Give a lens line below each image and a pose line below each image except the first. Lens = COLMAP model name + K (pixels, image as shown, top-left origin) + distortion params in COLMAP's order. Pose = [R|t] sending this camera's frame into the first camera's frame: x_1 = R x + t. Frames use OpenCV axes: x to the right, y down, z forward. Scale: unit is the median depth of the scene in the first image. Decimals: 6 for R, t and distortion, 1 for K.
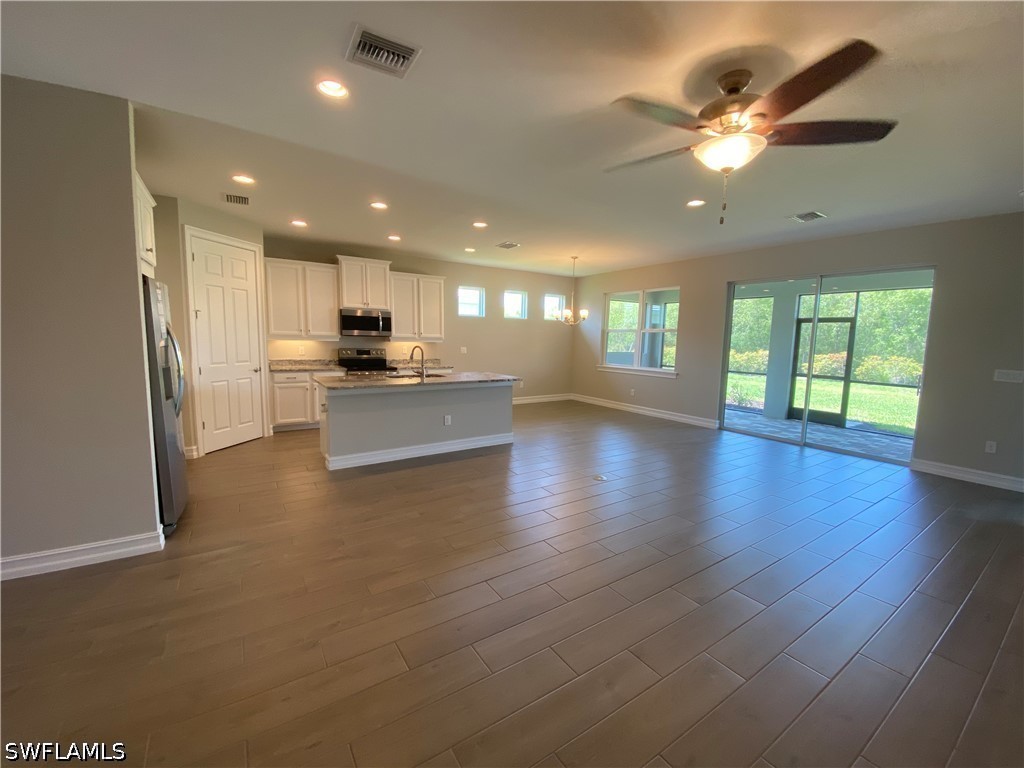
lens RADIAL K [[418.7, 0, 516.8], [0, 418.7, 387.3], [0, 0, 1]] dist [0.010525, -0.001198]
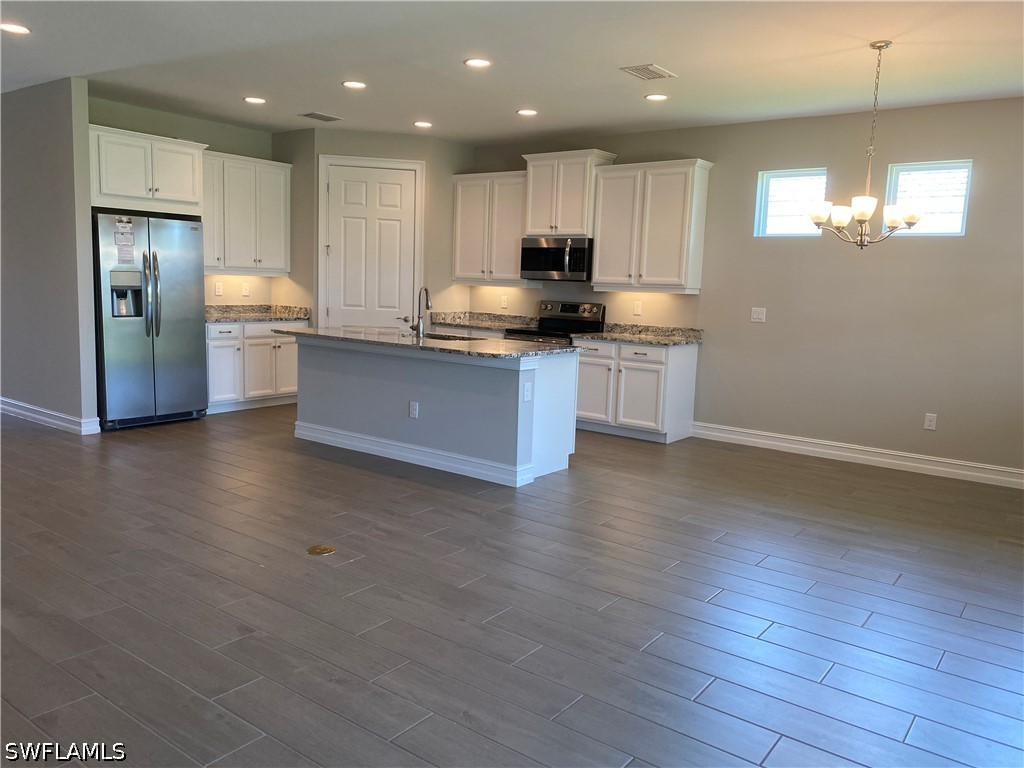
lens RADIAL K [[798.4, 0, 516.9], [0, 798.4, 387.9], [0, 0, 1]] dist [-0.030111, 0.059180]
pose [[0.340169, 0.116295, -0.933145, 0.696905], [-0.145951, 0.986828, 0.069780, -0.039397], [0.928969, 0.112456, 0.352662, 0.541393]]
